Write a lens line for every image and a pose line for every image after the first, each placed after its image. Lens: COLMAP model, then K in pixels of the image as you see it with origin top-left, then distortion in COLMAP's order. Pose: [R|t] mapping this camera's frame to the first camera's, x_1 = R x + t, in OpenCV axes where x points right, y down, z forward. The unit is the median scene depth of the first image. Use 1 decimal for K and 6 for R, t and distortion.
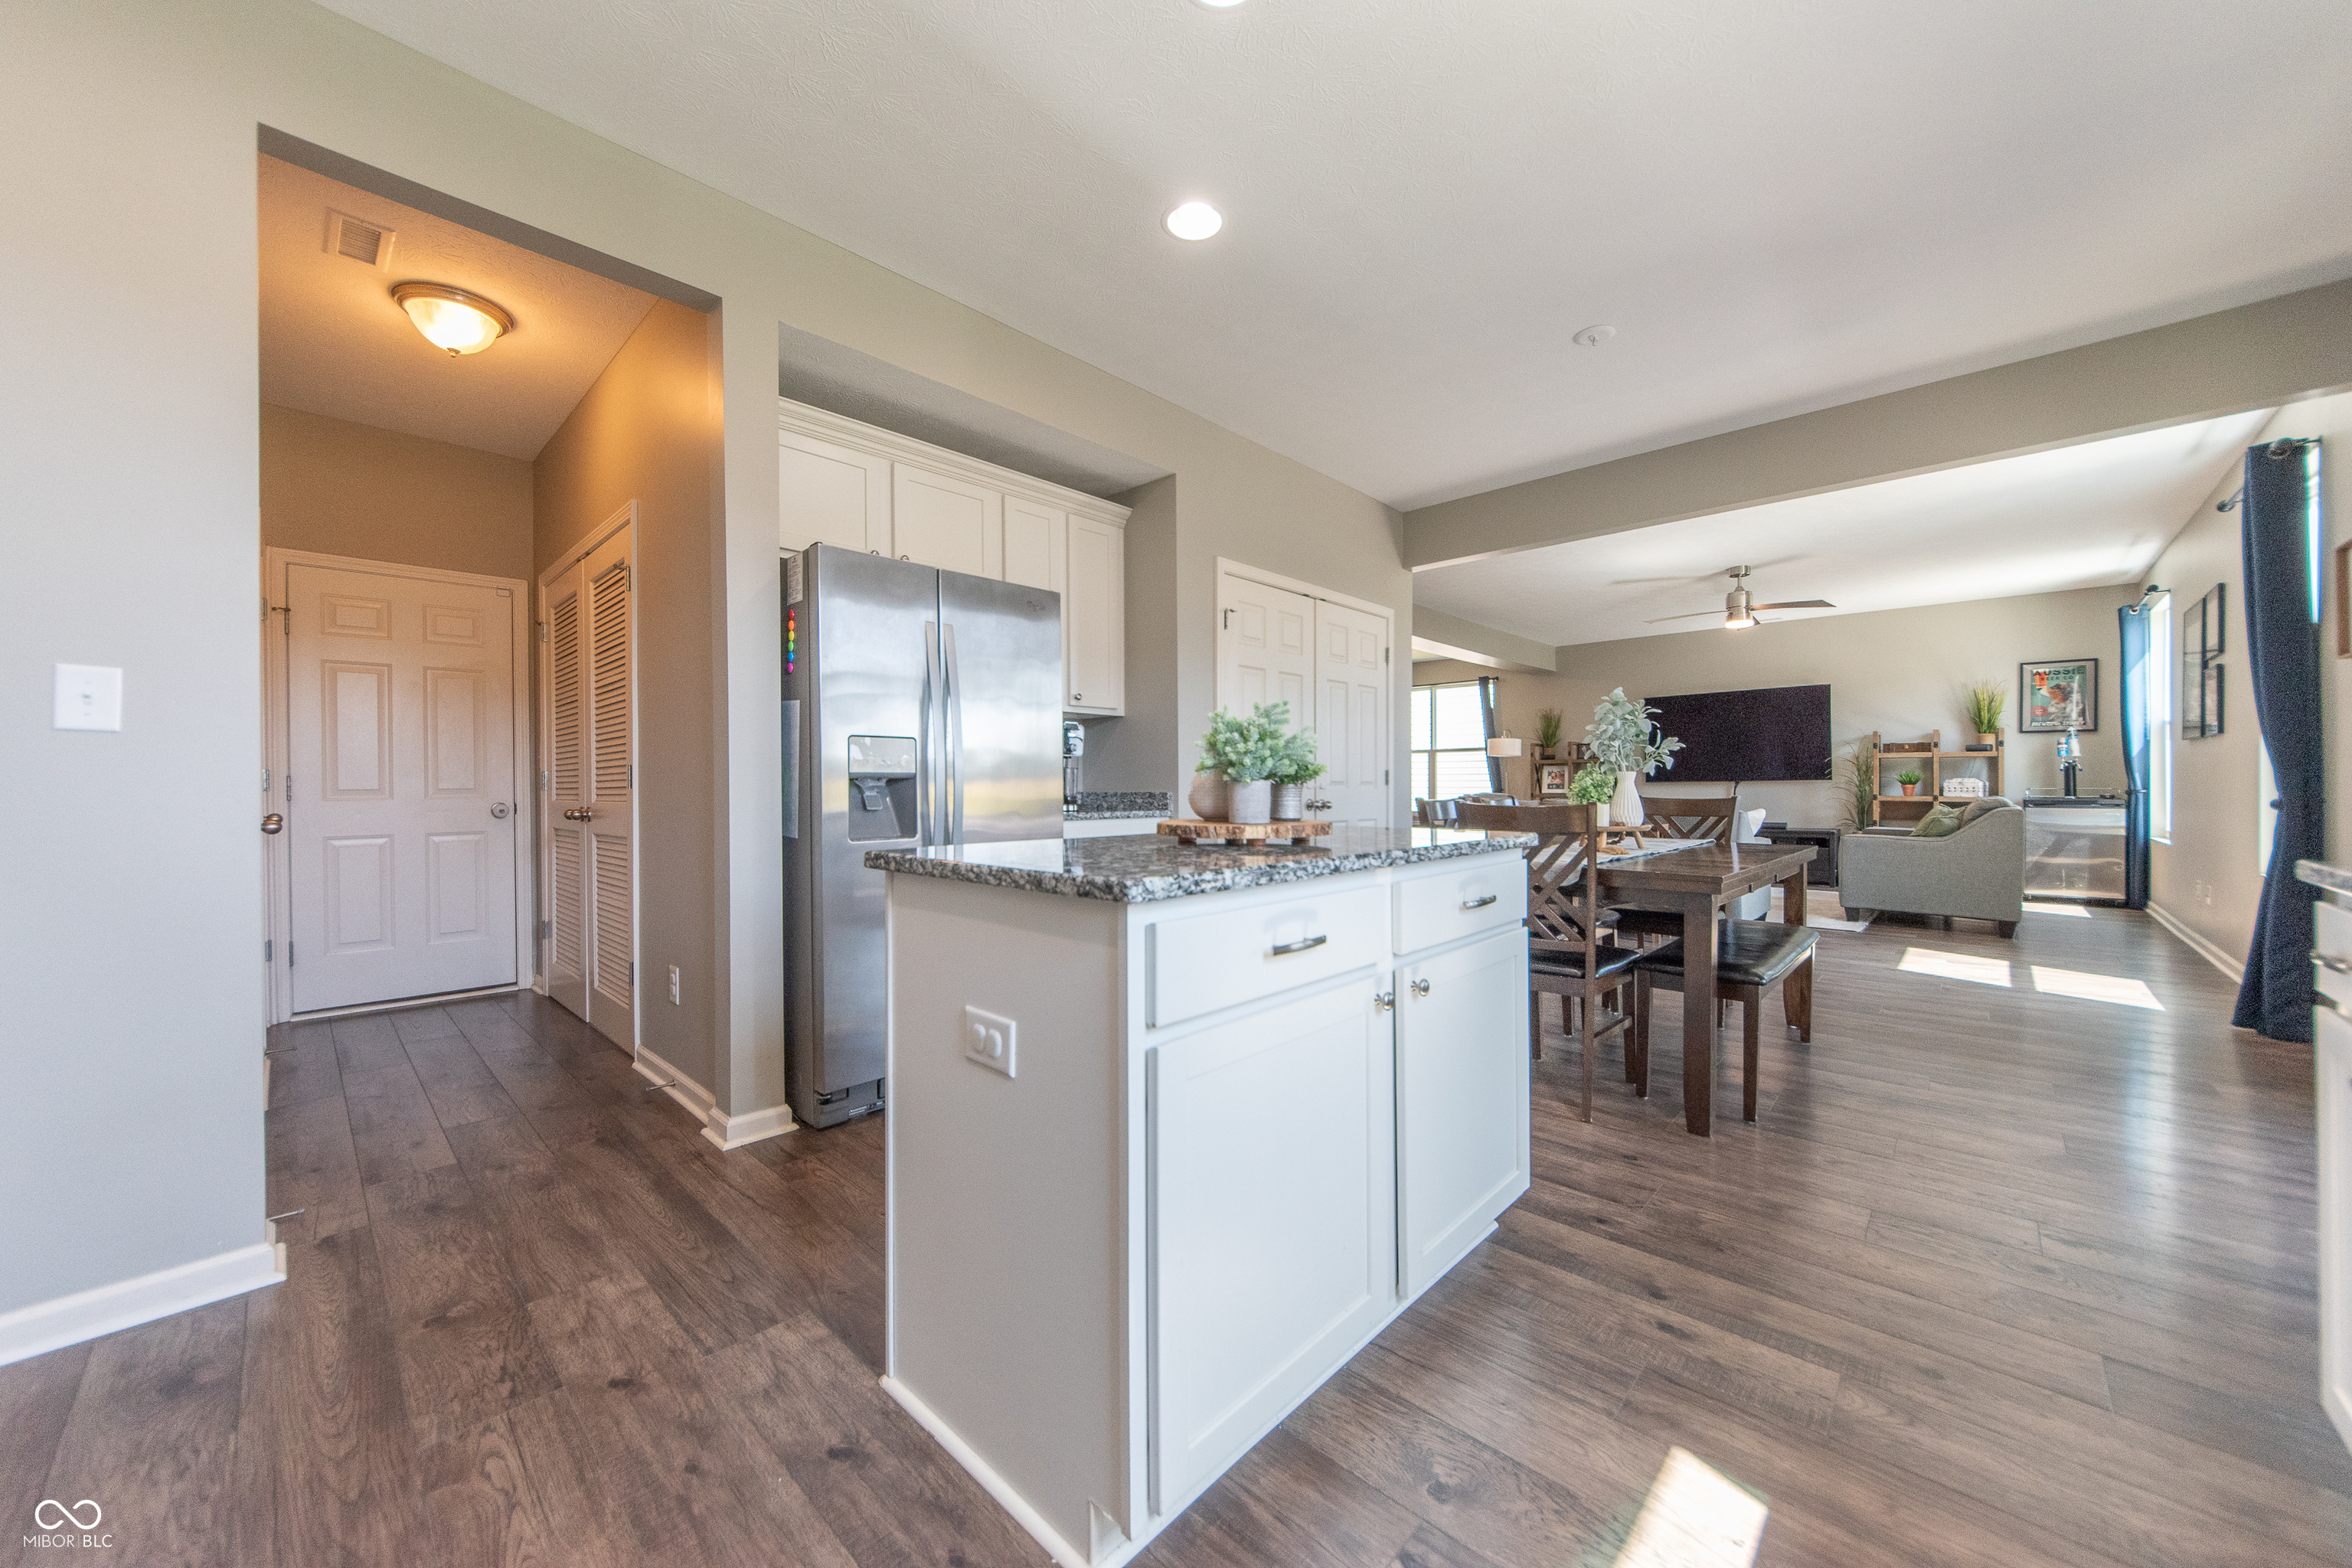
lens RADIAL K [[847.3, 0, 1179.0], [0, 847.3, 785.9], [0, 0, 1]] dist [-0.007107, 0.002492]
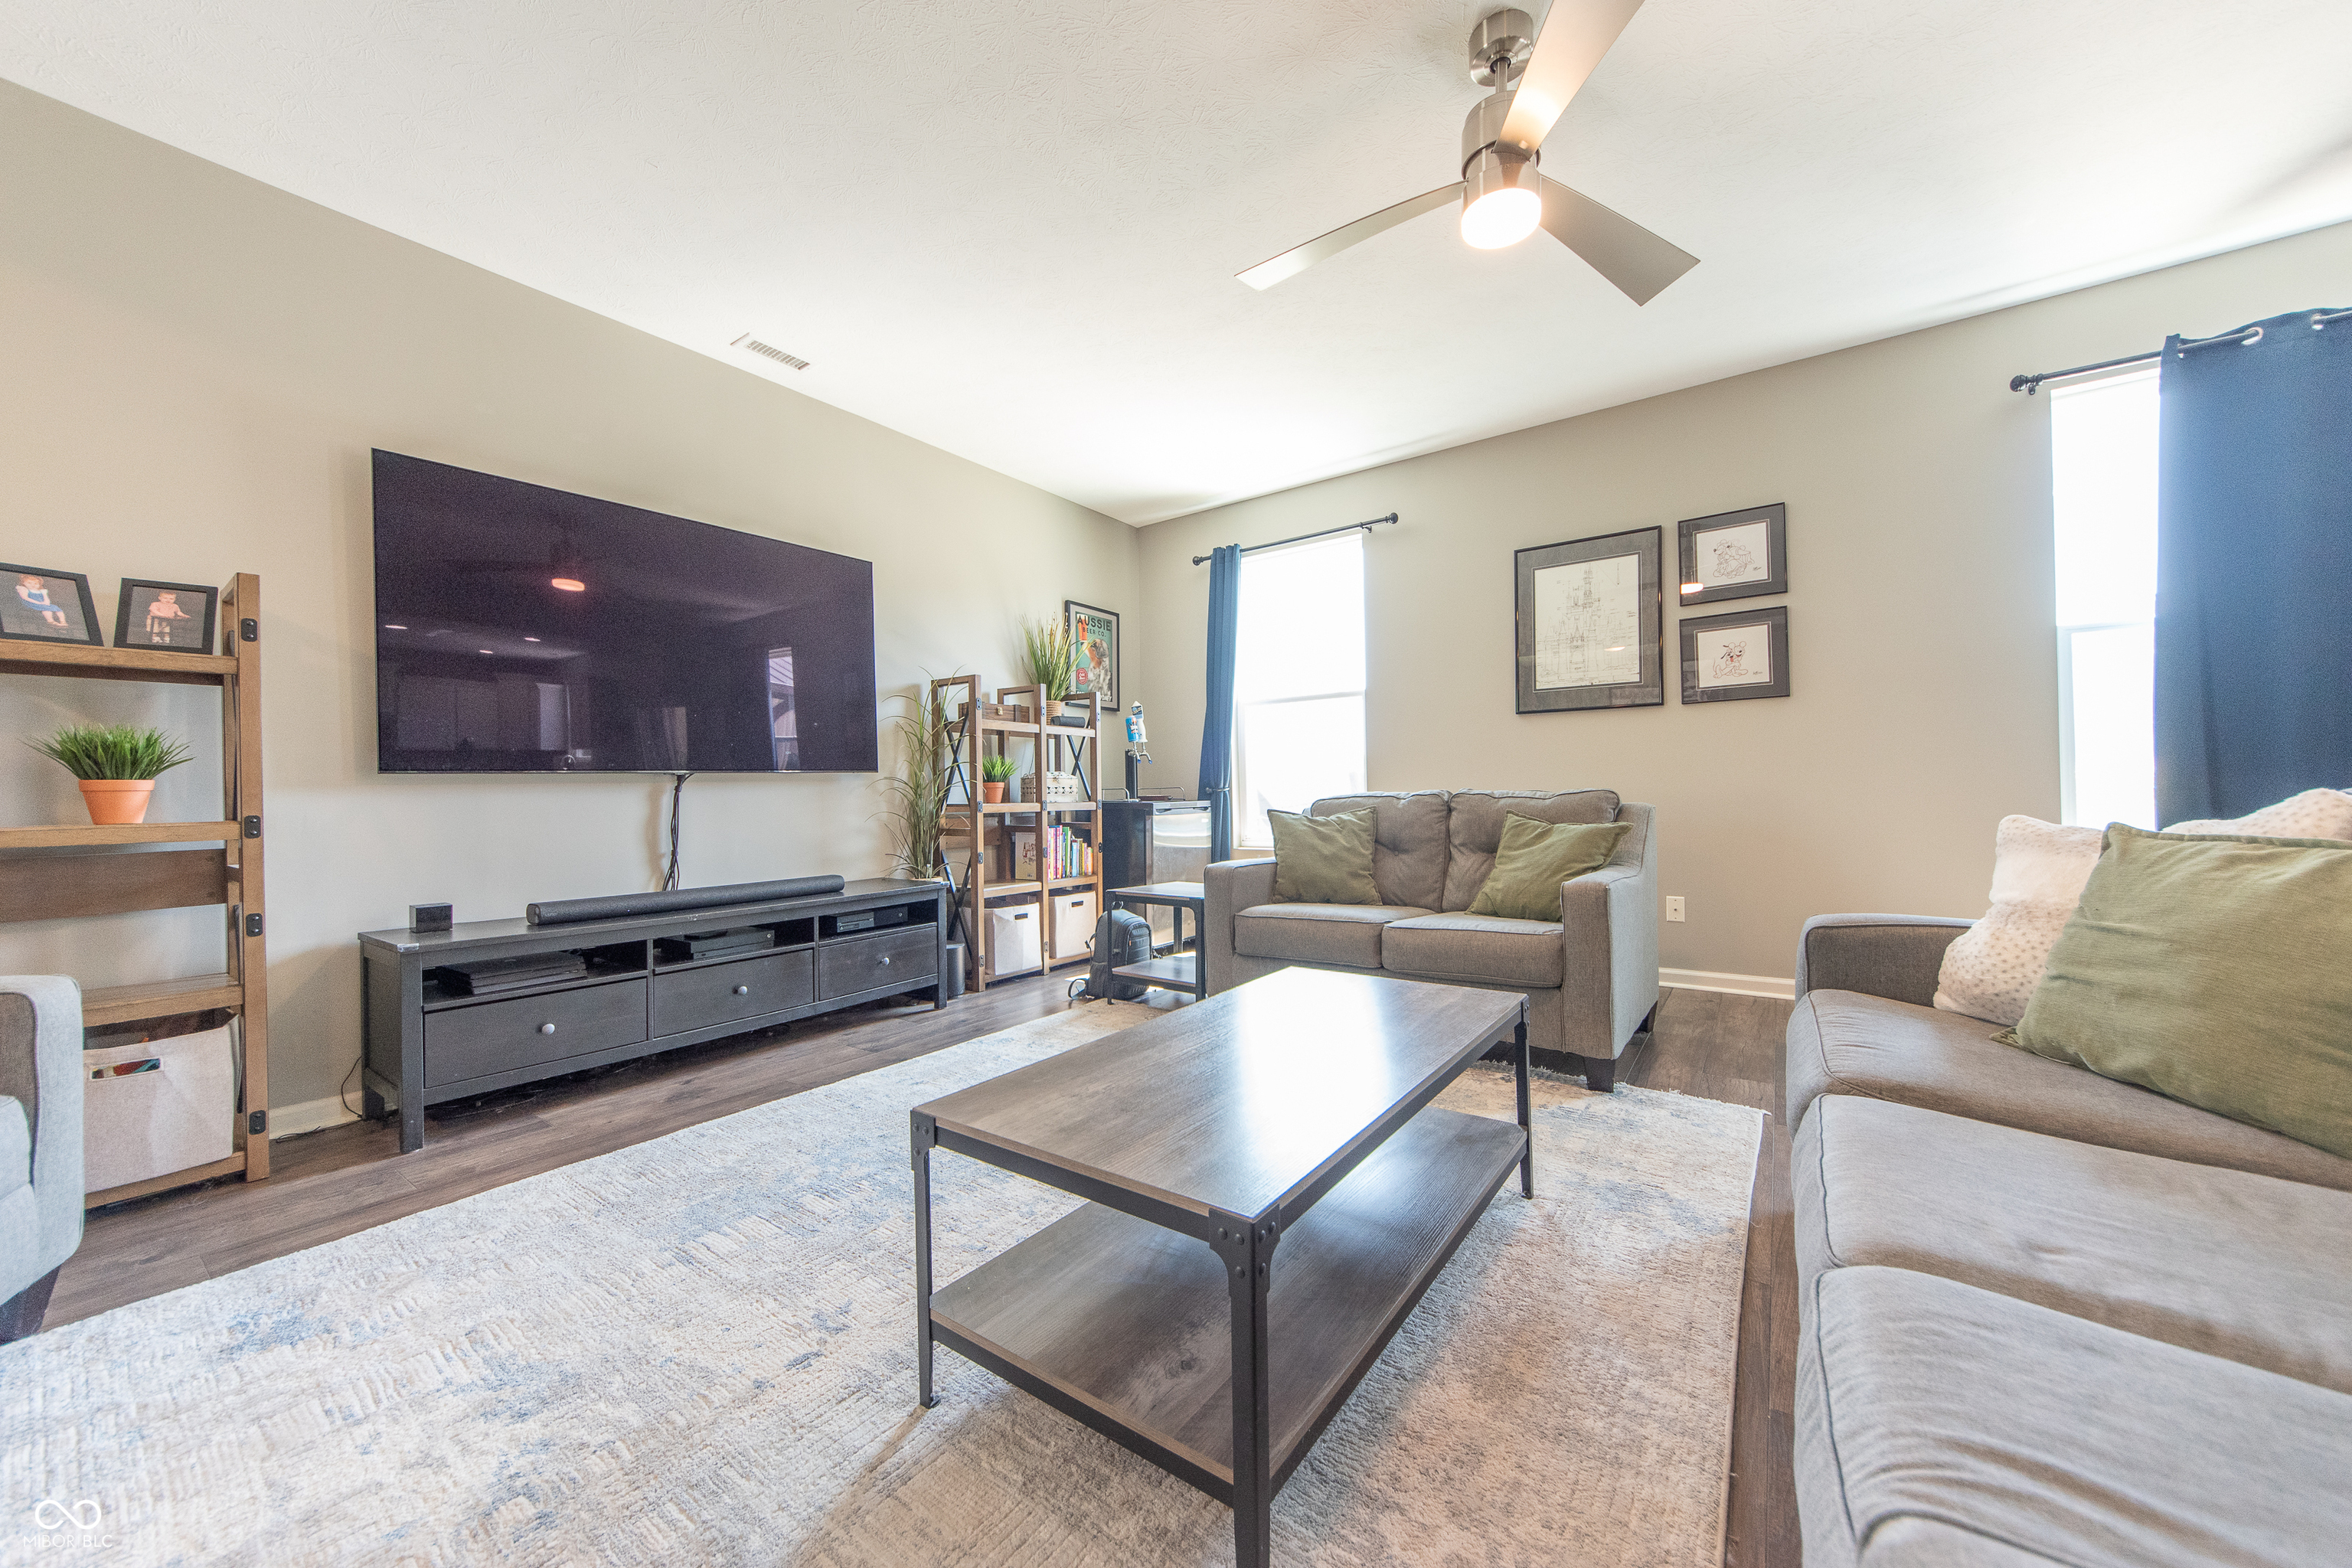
lens RADIAL K [[847.3, 0, 1185.8], [0, 847.3, 786.3], [0, 0, 1]] dist [-0.007107, 0.002492]
pose [[-0.141080, 0.016418, 0.989862, 0.382535], [0.017987, 0.999740, -0.014018, 0.012565], [-0.989835, 0.015827, -0.141339, 1.155453]]
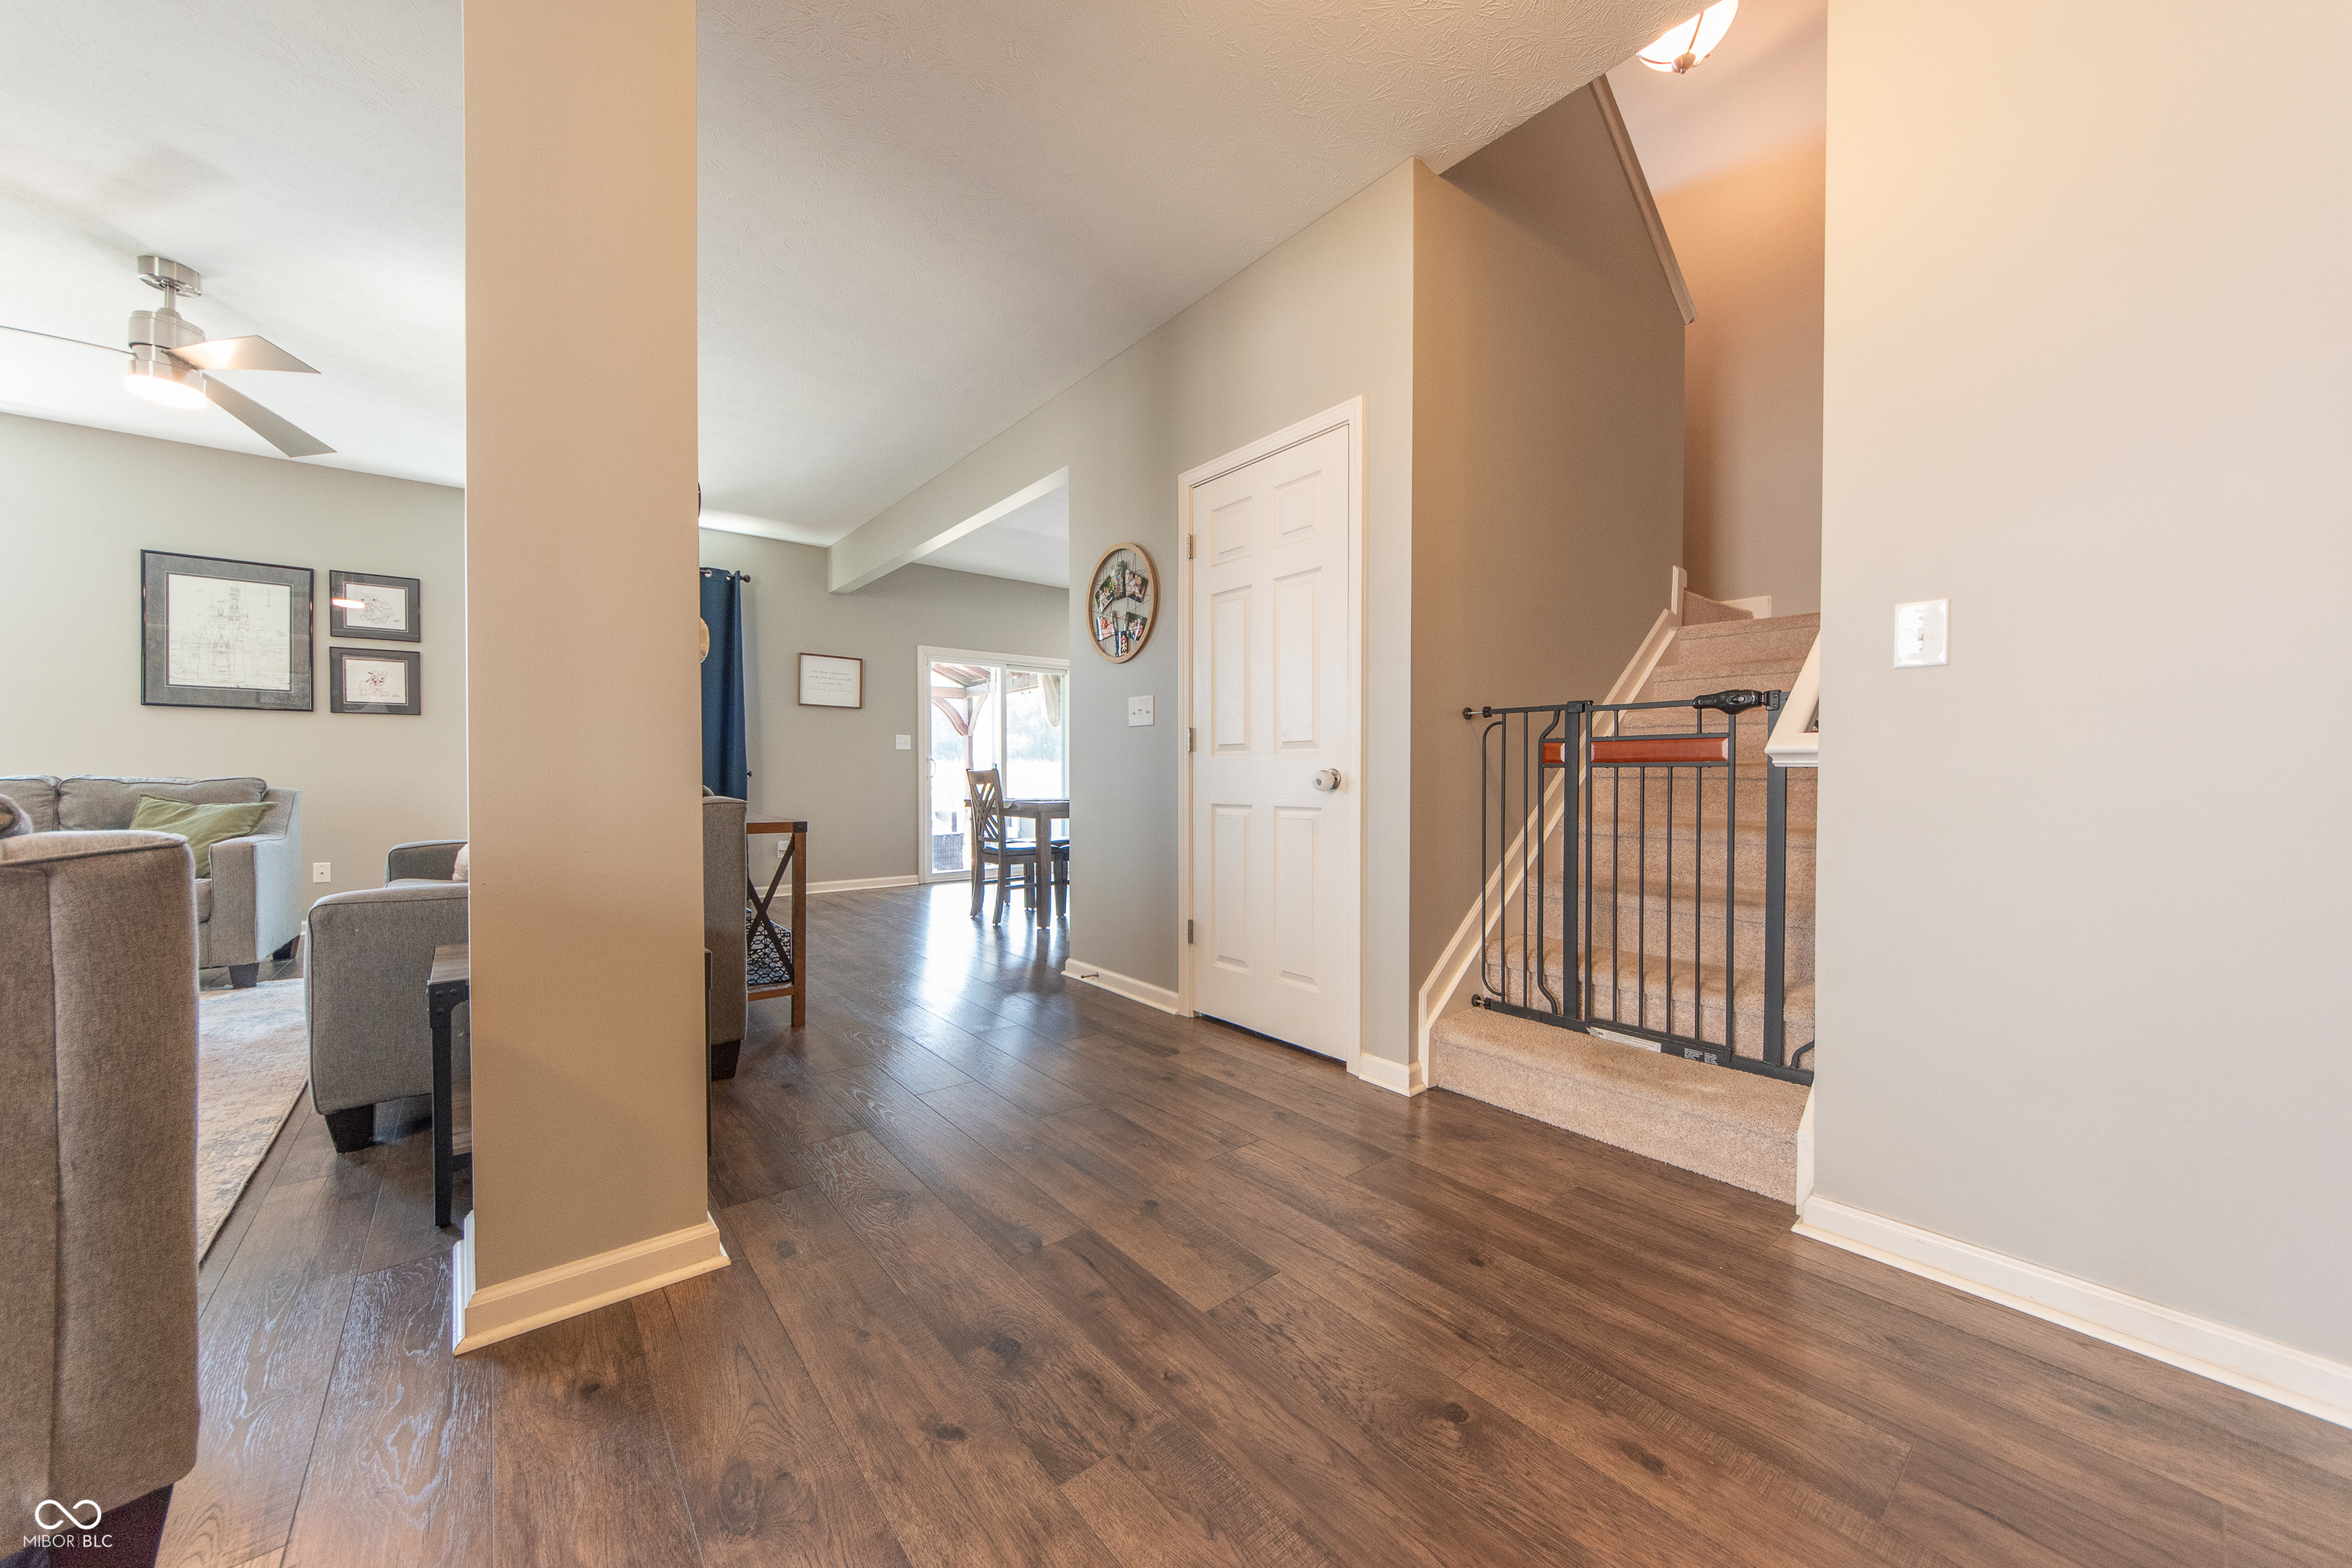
lens RADIAL K [[847.3, 0, 1157.6], [0, 847.3, 786.0], [0, 0, 1]] dist [-0.007107, 0.002492]
pose [[-0.989494, 0.002812, 0.144547, 0.103982], [0.004558, 0.999921, 0.011743, 0.013815], [-0.144503, 0.012278, -0.989428, 1.349608]]
